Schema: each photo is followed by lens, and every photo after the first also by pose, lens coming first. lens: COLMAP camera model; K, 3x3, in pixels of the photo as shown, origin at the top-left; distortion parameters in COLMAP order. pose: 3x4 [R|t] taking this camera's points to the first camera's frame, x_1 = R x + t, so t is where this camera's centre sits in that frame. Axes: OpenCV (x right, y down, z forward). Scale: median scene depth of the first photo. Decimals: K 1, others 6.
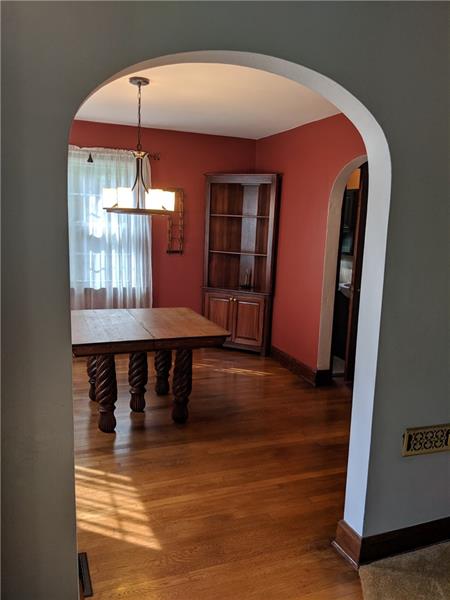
lens RADIAL K [[479.0, 0, 227.4], [0, 479.0, 300.8], [0, 0, 1]] dist [0.071387, -0.117393]
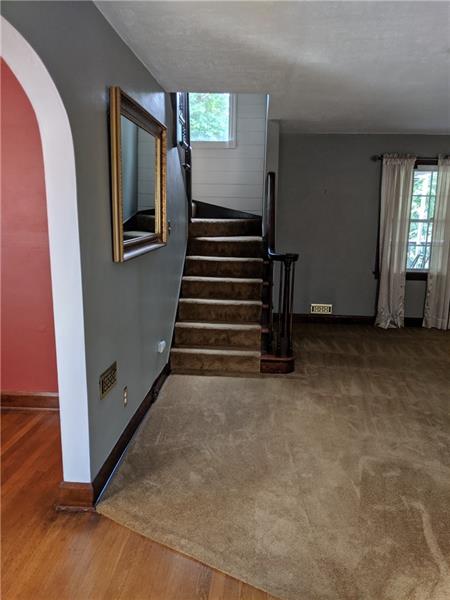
lens RADIAL K [[479.0, 0, 227.4], [0, 479.0, 300.8], [0, 0, 1]] dist [0.071387, -0.117393]
pose [[0.420450, -0.200709, 0.884838, -0.381440], [0.140789, 0.977846, 0.154907, -0.037655], [-0.896326, 0.059444, 0.439393, 0.158870]]
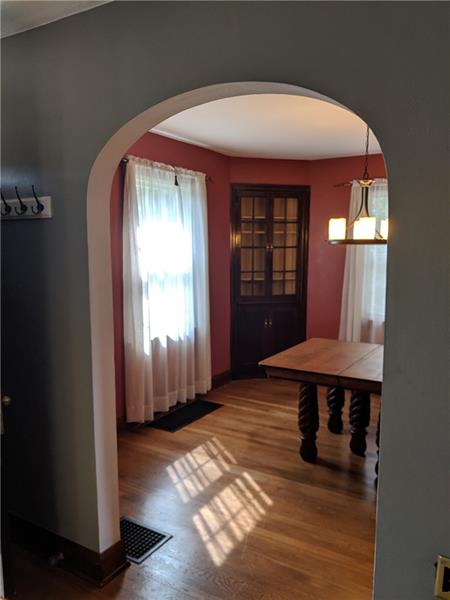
lens RADIAL K [[484.6, 0, 225.3], [0, 484.6, 307.7], [0, 0, 1]] dist [0.061701, -0.161375]
pose [[0.613862, 0.067215, -0.786547, 0.571957], [-0.110436, 0.993882, -0.001257, -0.033841], [0.781651, 0.087635, 0.617529, 0.277091]]
